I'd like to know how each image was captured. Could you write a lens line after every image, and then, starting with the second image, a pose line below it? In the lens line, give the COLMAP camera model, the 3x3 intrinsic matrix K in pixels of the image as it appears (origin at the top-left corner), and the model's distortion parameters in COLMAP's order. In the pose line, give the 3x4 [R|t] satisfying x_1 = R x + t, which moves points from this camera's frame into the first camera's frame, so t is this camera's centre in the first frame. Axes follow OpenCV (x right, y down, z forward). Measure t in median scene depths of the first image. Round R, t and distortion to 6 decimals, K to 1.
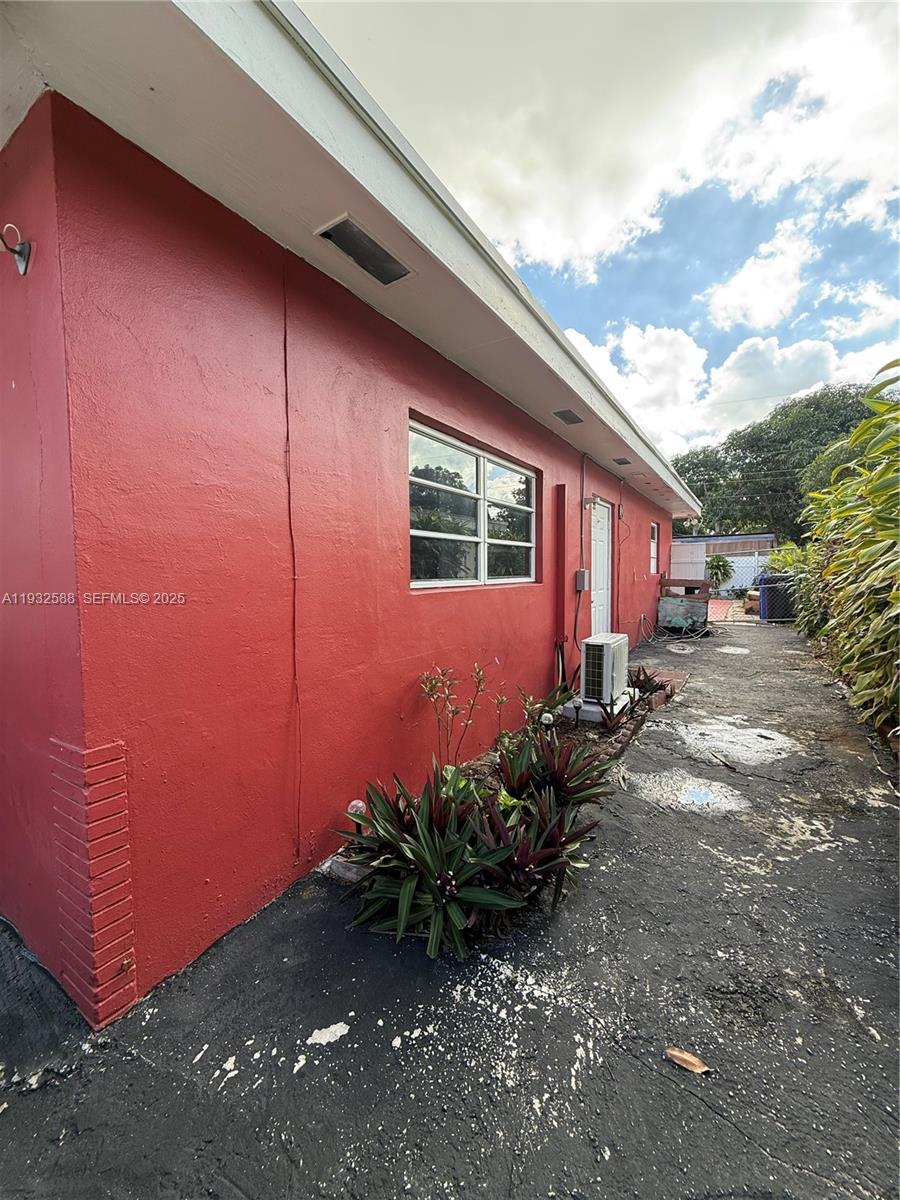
lens RADIAL K [[475.6, 0, 448.1], [0, 475.6, 597.0], [0, 0, 1]] dist [-0.000133, 0.000295]
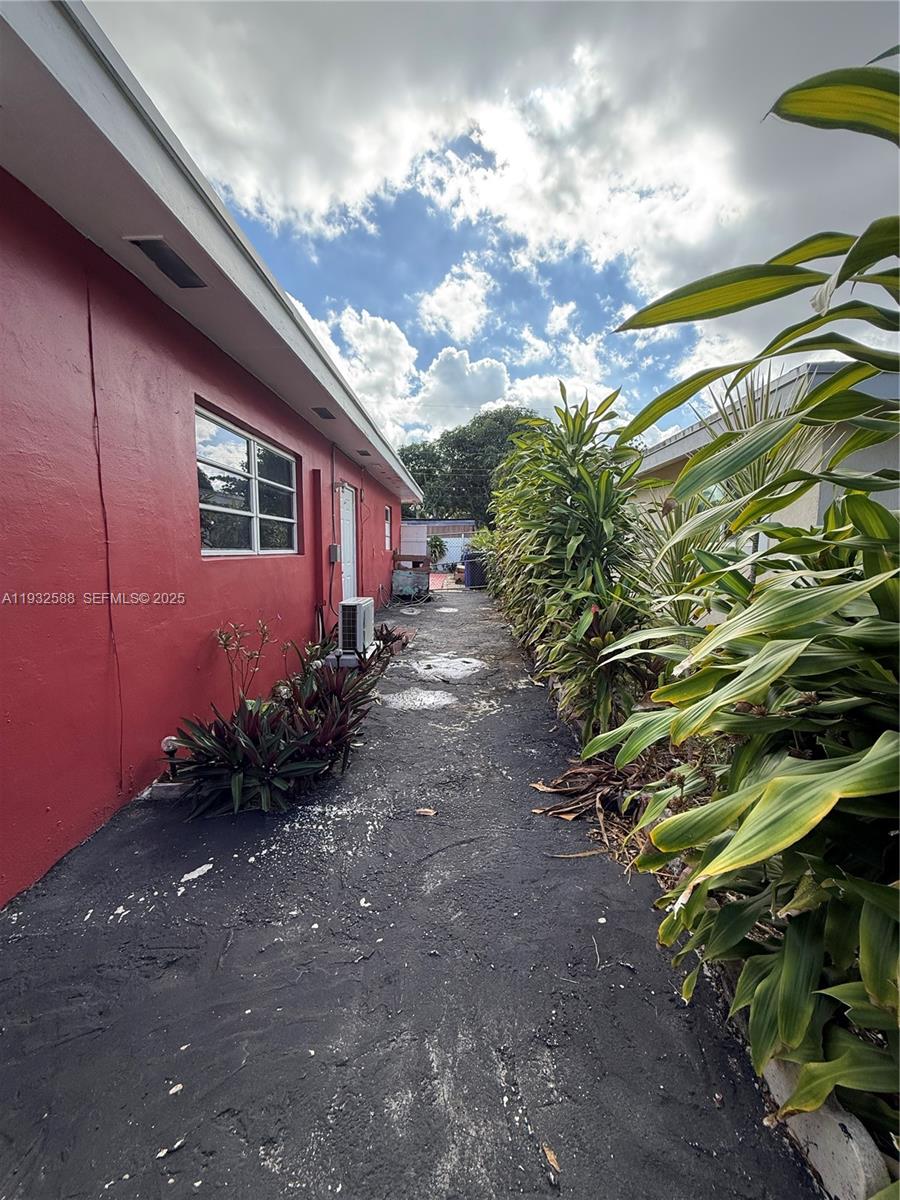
lens RADIAL K [[475.6, 0, 448.1], [0, 475.6, 597.0], [0, 0, 1]] dist [-0.000133, 0.000295]
pose [[0.856826, -0.039306, 0.514106, -0.128329], [0.015629, 0.998612, 0.050300, 0.026668], [-0.515369, -0.035064, 0.856250, -0.221372]]
